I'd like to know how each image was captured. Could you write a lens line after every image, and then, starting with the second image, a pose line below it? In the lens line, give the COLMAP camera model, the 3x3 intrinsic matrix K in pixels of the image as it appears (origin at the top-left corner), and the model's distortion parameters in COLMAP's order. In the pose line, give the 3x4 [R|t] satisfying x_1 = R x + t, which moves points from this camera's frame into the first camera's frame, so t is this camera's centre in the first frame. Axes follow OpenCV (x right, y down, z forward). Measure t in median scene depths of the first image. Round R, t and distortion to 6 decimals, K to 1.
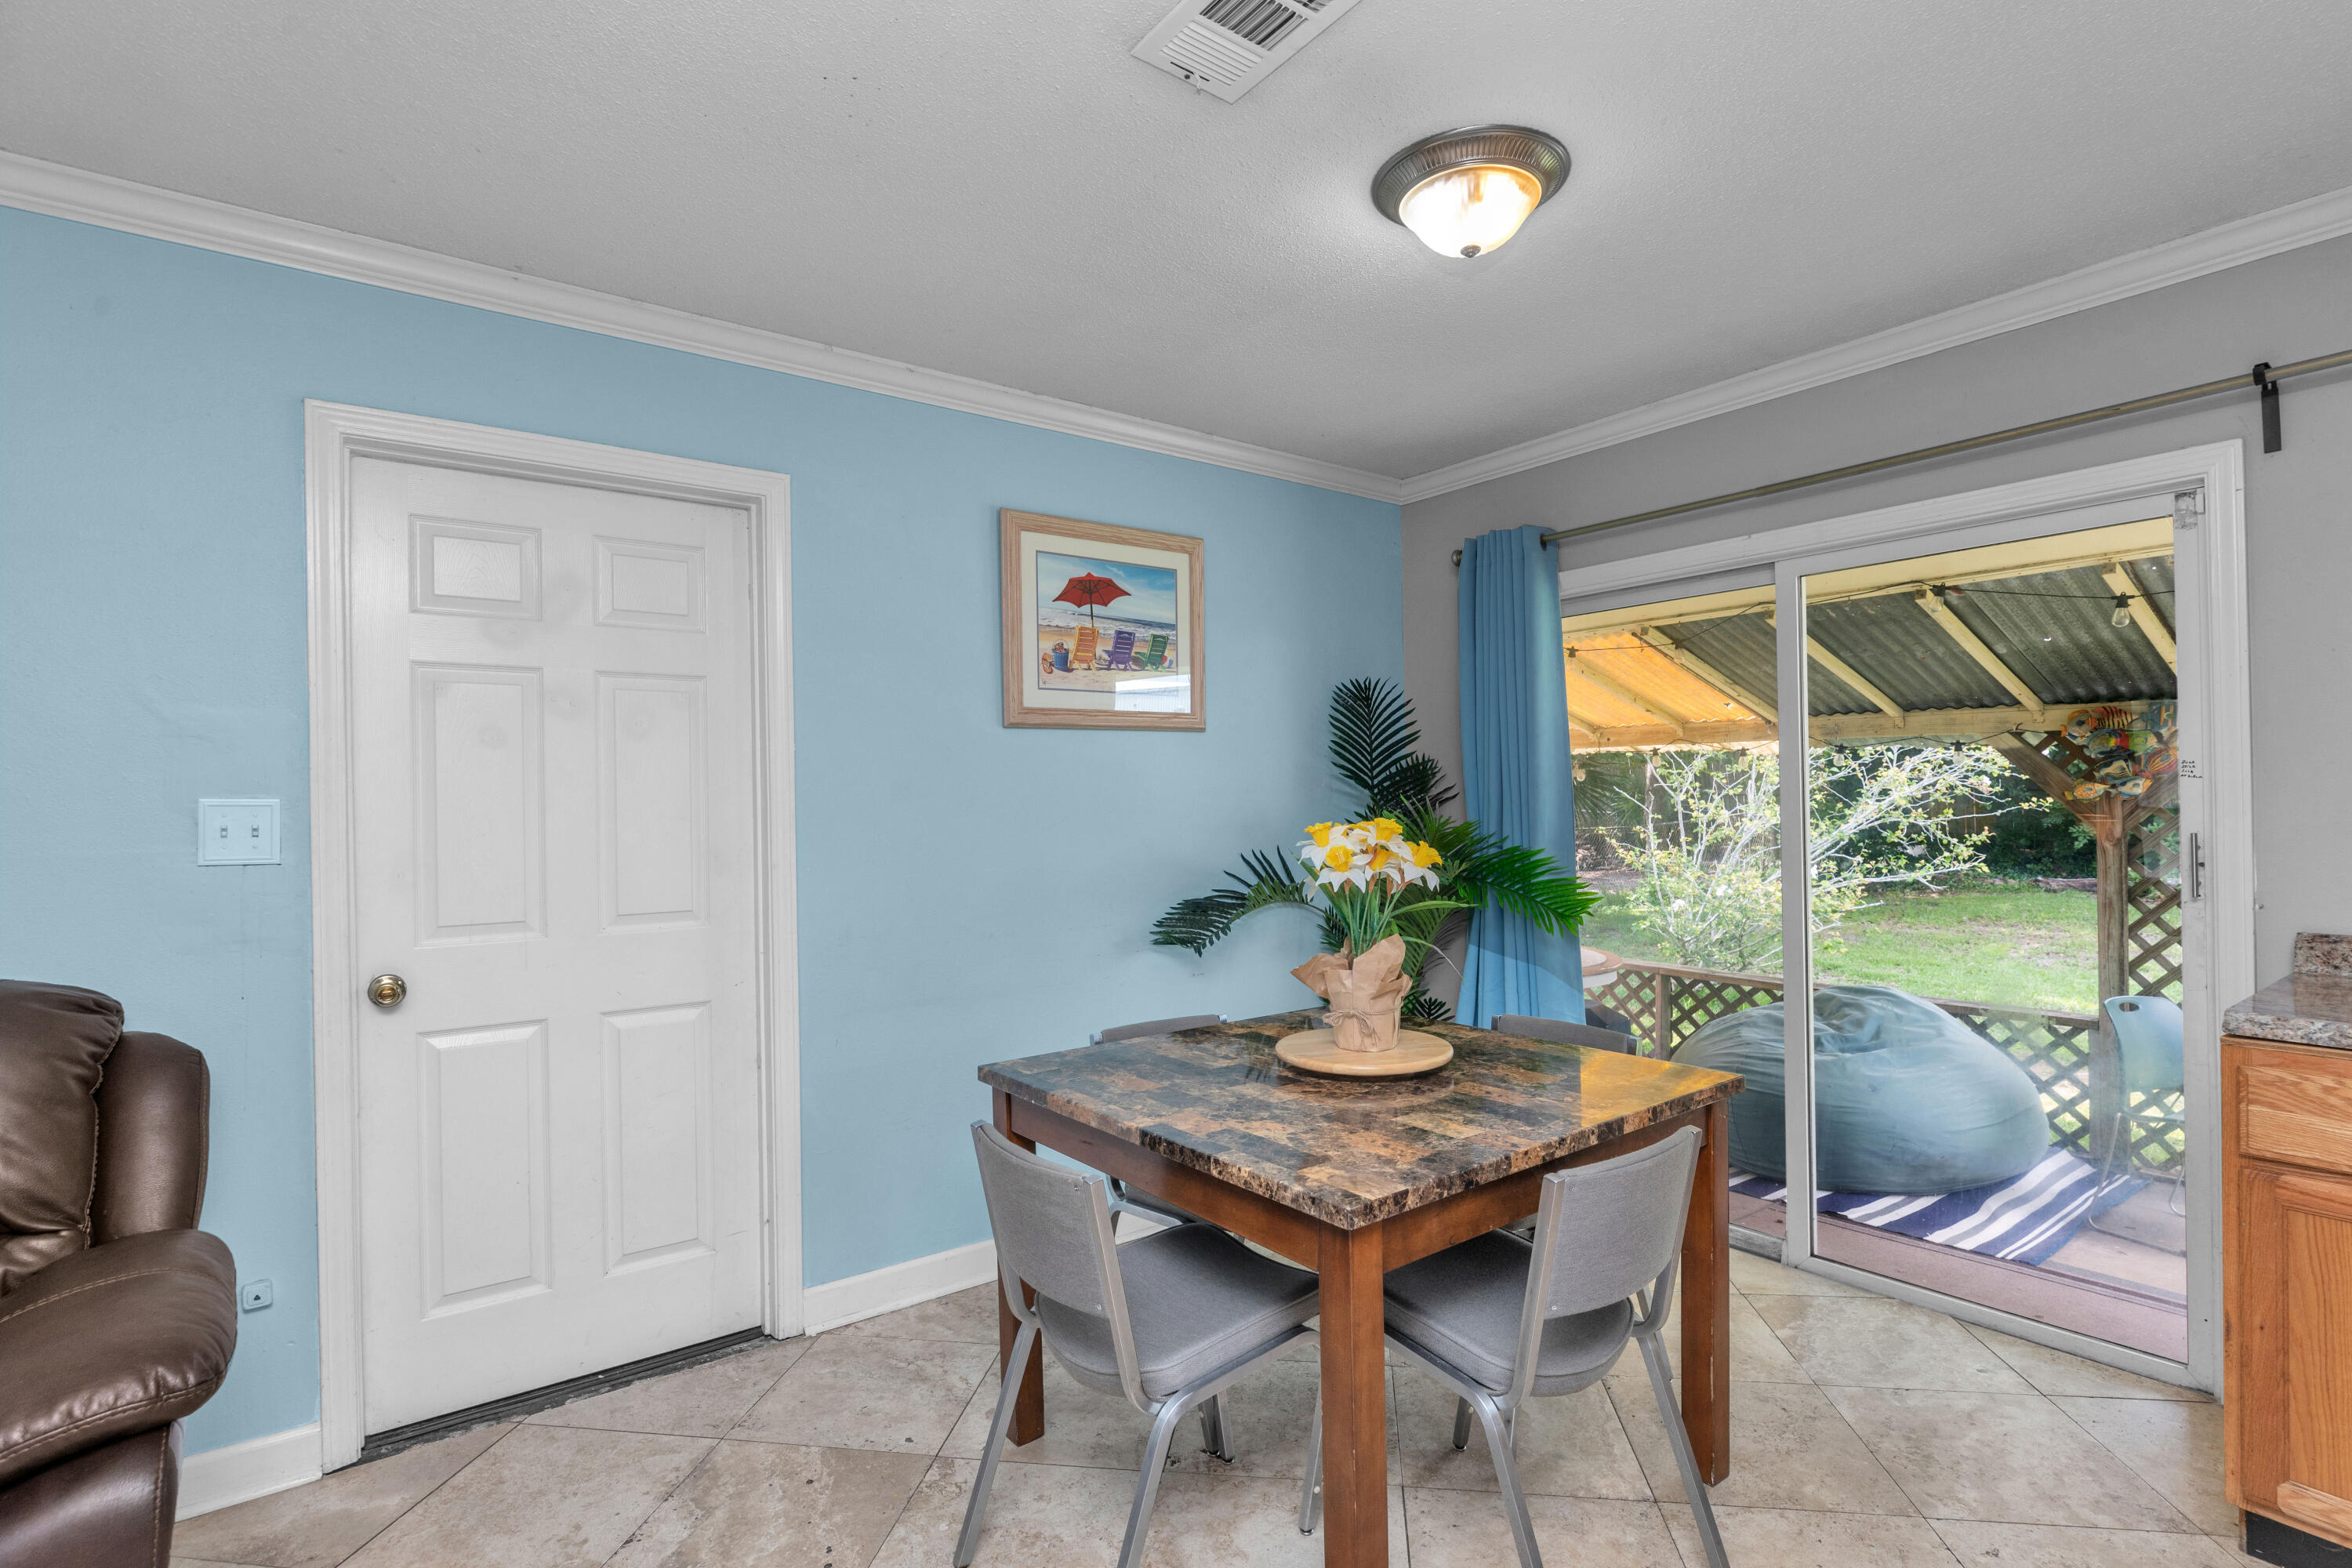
lens RADIAL K [[1125.8, 0, 1189.2], [0, 1125.8, 800.5], [0, 0, 1]] dist [-0.001448, 0.000719]
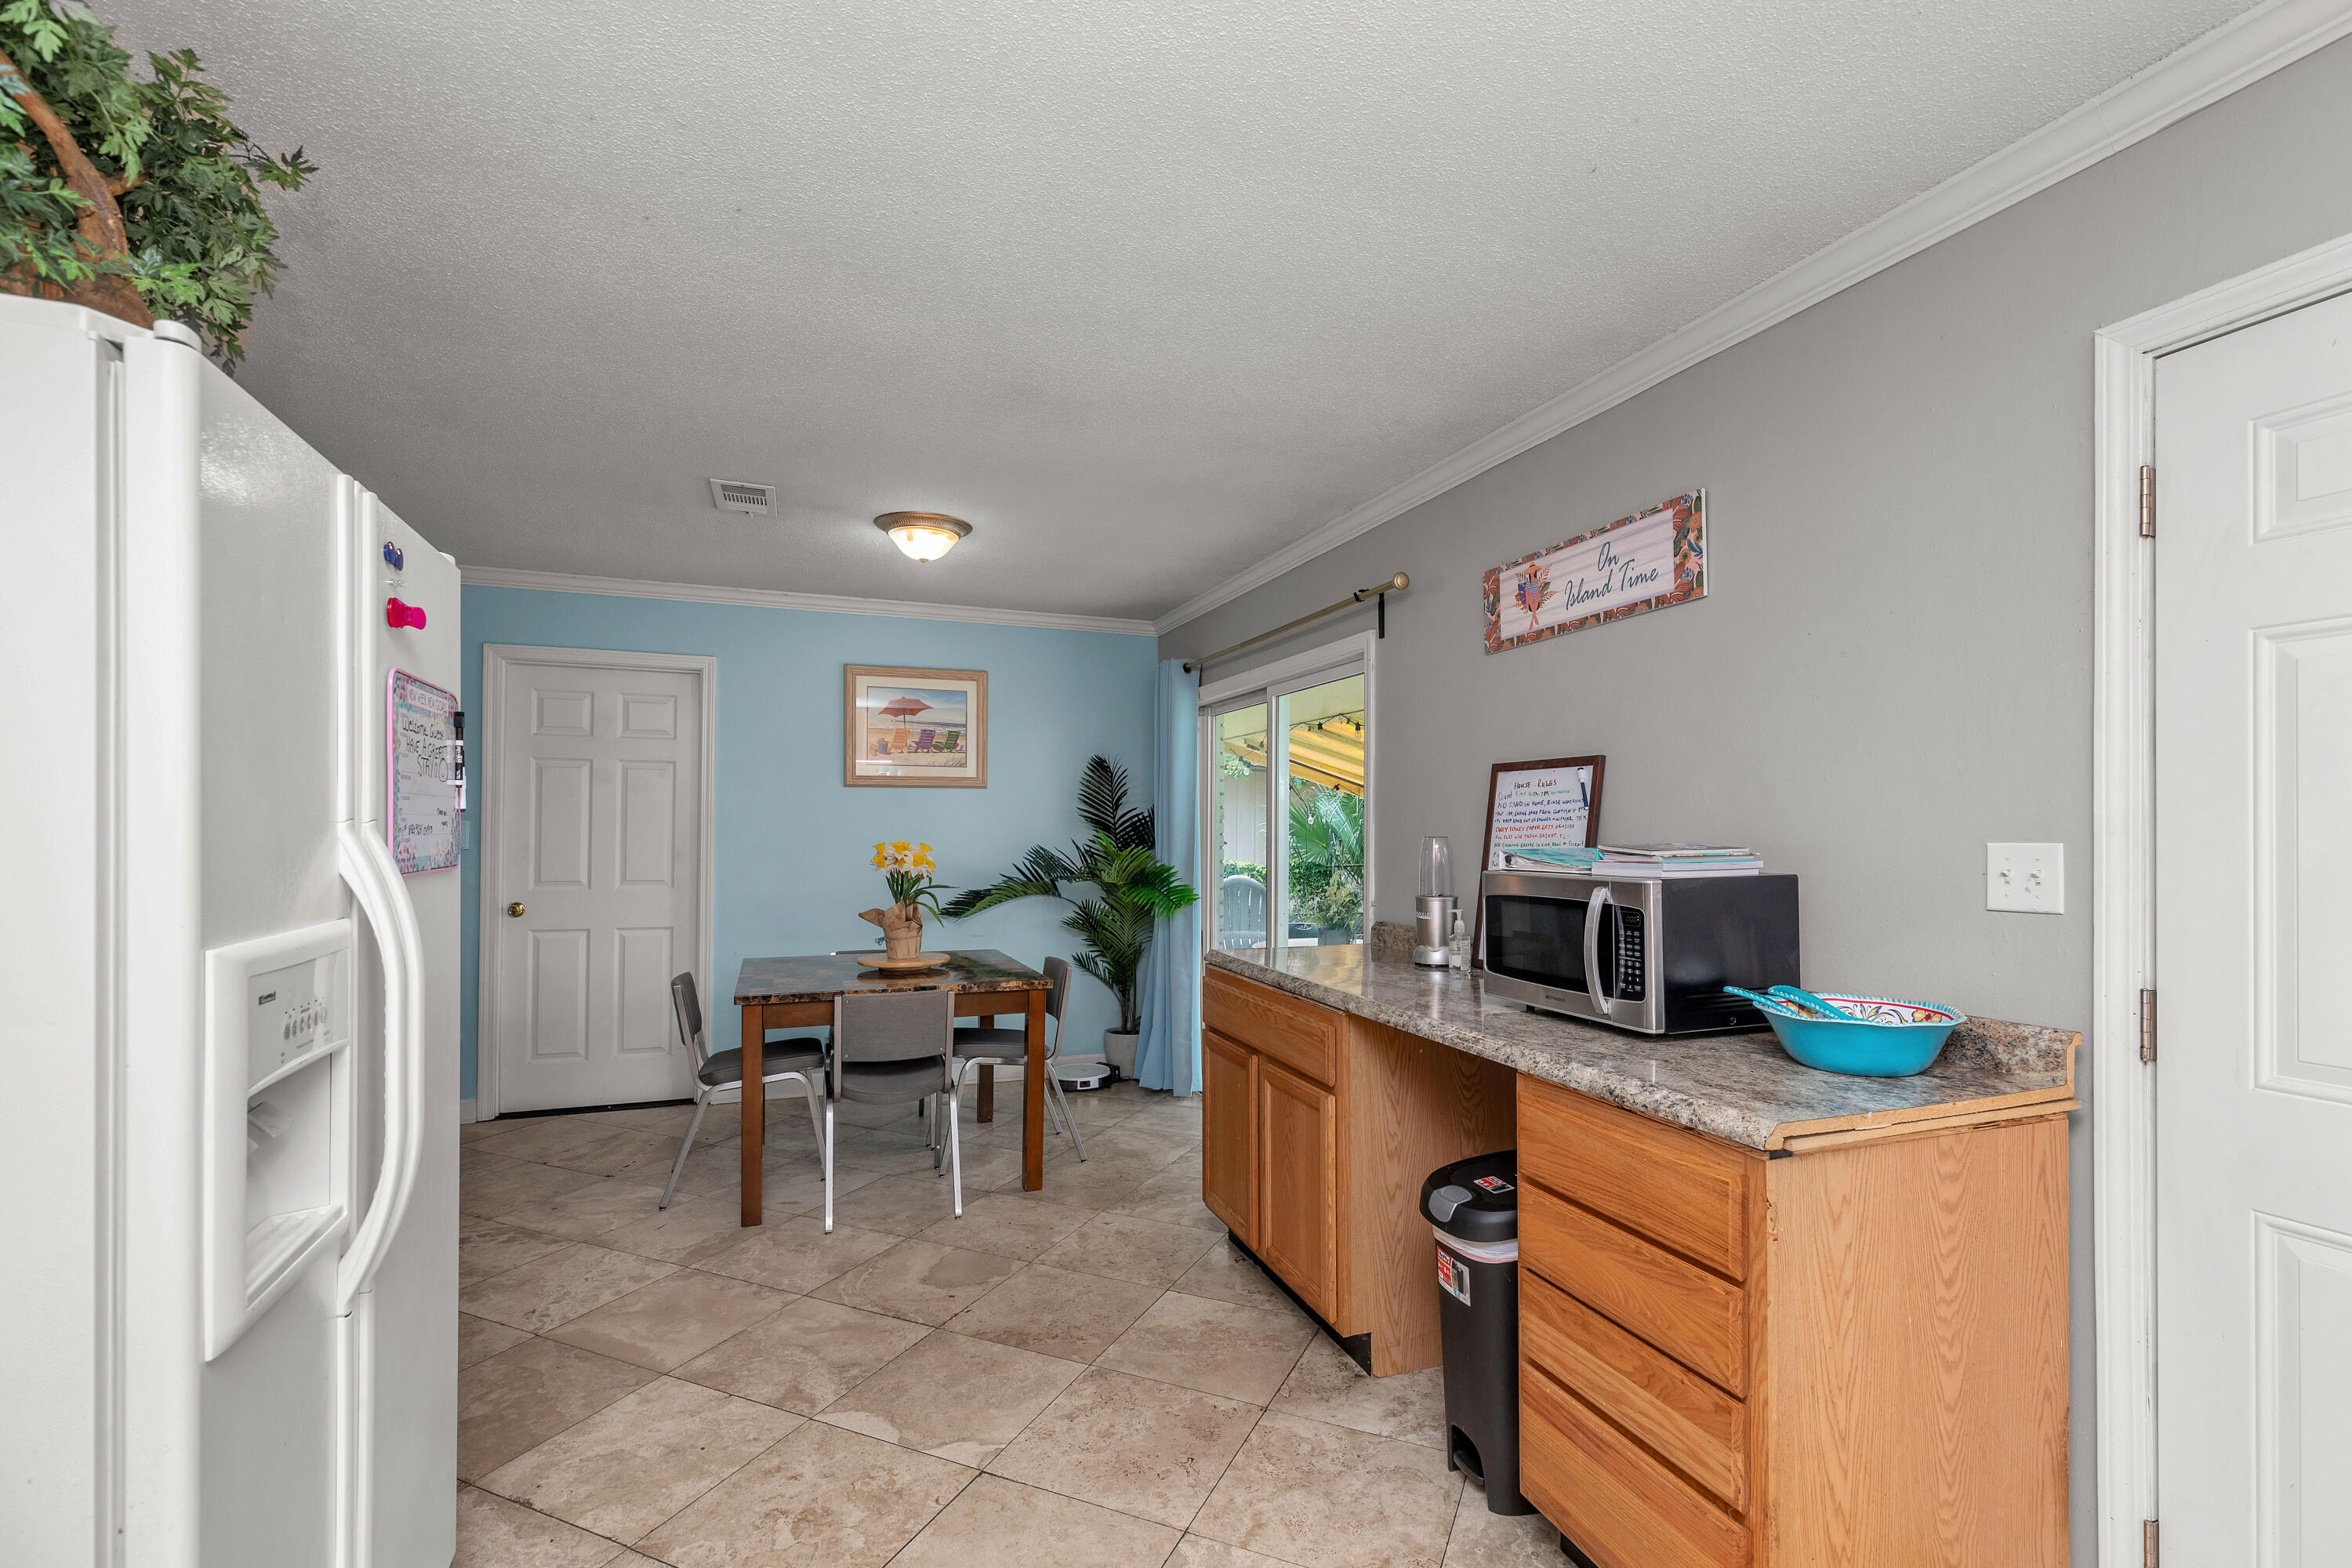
lens RADIAL K [[1056.5, 0, 1187.0], [0, 1056.5, 823.9], [0, 0, 1]] dist [0.003103, 0.001253]
pose [[0.959223, 0.019170, -0.282000, 0.836706], [-0.020575, 0.999786, -0.002022, -0.014868], [0.281901, 0.007742, 0.959412, -0.452622]]
